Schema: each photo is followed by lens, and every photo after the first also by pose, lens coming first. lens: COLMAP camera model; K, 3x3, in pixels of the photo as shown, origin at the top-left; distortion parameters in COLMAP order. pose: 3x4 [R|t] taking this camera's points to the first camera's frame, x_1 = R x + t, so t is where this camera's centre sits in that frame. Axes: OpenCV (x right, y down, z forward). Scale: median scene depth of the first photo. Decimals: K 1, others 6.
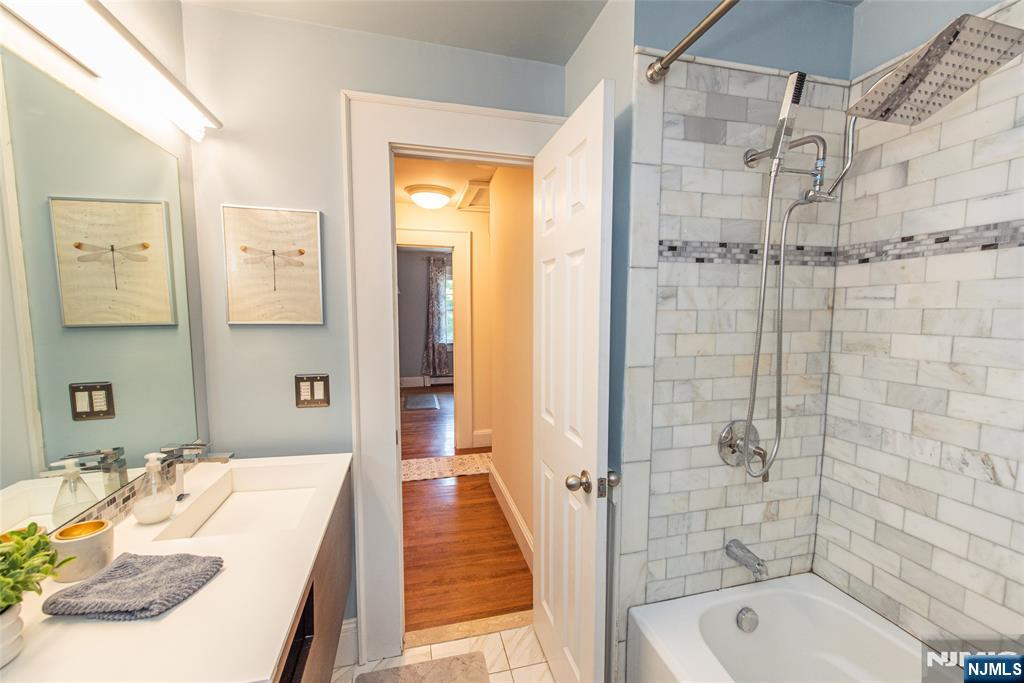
lens RADIAL K [[404.6, 0, 514.1], [0, 404.6, 349.3], [0, 0, 1]] dist [0.004101, -0.000048]
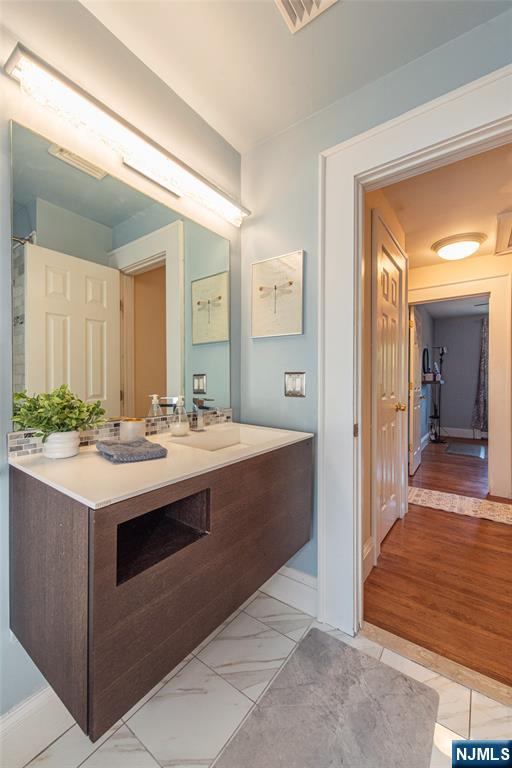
lens RADIAL K [[303.5, 0, 256.8], [0, 303.5, 381.6], [0, 0, 1]] dist [0.004101, -0.000048]
pose [[0.648639, 0.000876, -0.761096, 0.146892], [-0.060164, 0.996929, -0.050127, 0.119253], [0.758715, 0.078305, 0.646700, 0.202512]]
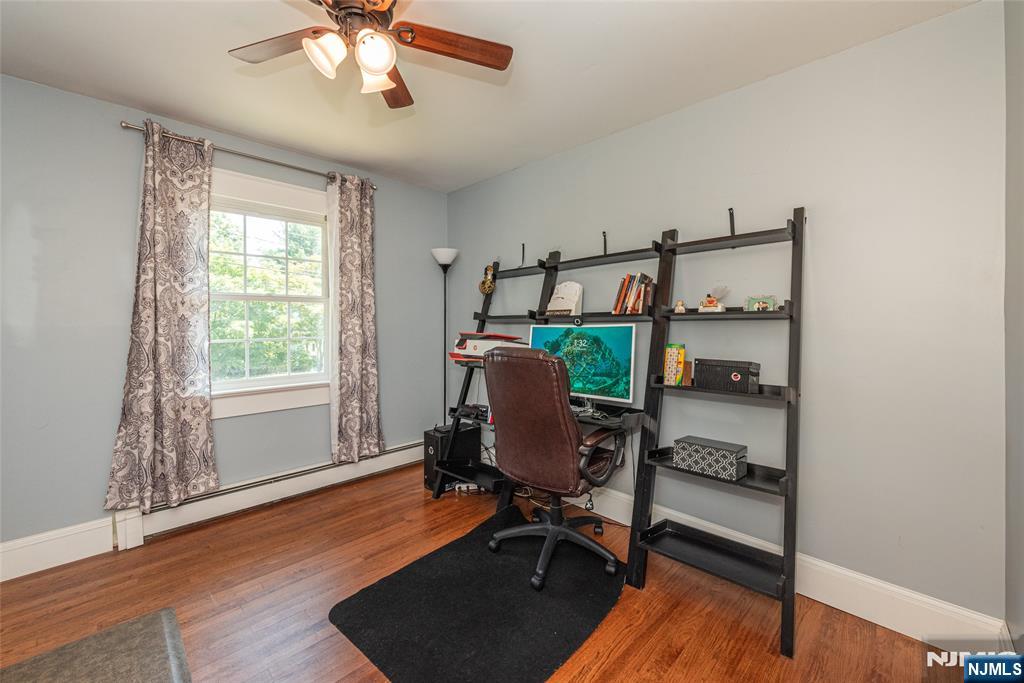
lens RADIAL K [[404.6, 0, 511.5], [0, 404.6, 339.9], [0, 0, 1]] dist [0.004101, -0.000048]
pose [[0.859335, -0.004447, 0.511395, -0.950131], [0.039886, 0.997499, -0.058349, -0.252917], [-0.509856, 0.070538, 0.857363, 4.483318]]
